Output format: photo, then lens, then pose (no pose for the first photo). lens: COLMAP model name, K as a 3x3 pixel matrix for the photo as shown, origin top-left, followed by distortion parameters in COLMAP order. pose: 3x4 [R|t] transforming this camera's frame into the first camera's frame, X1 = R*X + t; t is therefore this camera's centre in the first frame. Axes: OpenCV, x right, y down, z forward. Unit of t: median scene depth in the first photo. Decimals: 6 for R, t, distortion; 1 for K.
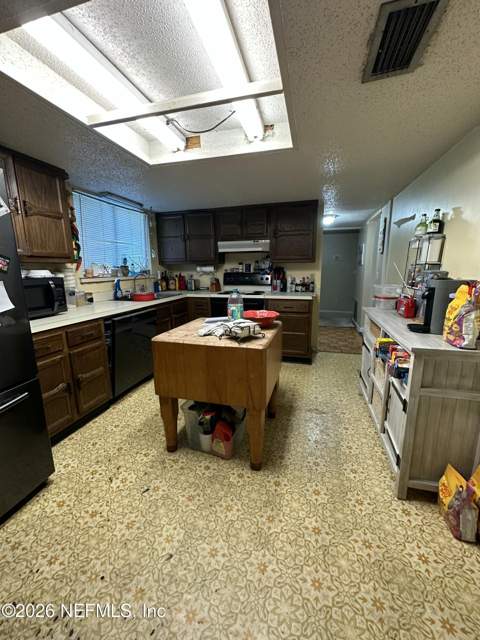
lens RADIAL K [[259.7, 0, 240.4], [0, 259.7, 319.4], [0, 0, 1]] dist [0.002912, 0.000189]
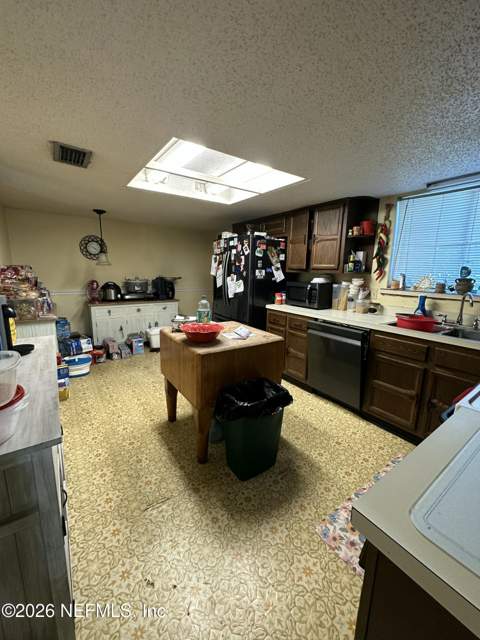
lens RADIAL K [[259.7, 0, 240.3], [0, 259.7, 318.9], [0, 0, 1]] dist [0.002912, 0.000189]
pose [[-0.630781, 0.139334, -0.763349, 0.656203], [-0.167071, 0.936287, 0.308957, -0.342731], [0.757762, 0.322418, -0.567313, 1.521593]]
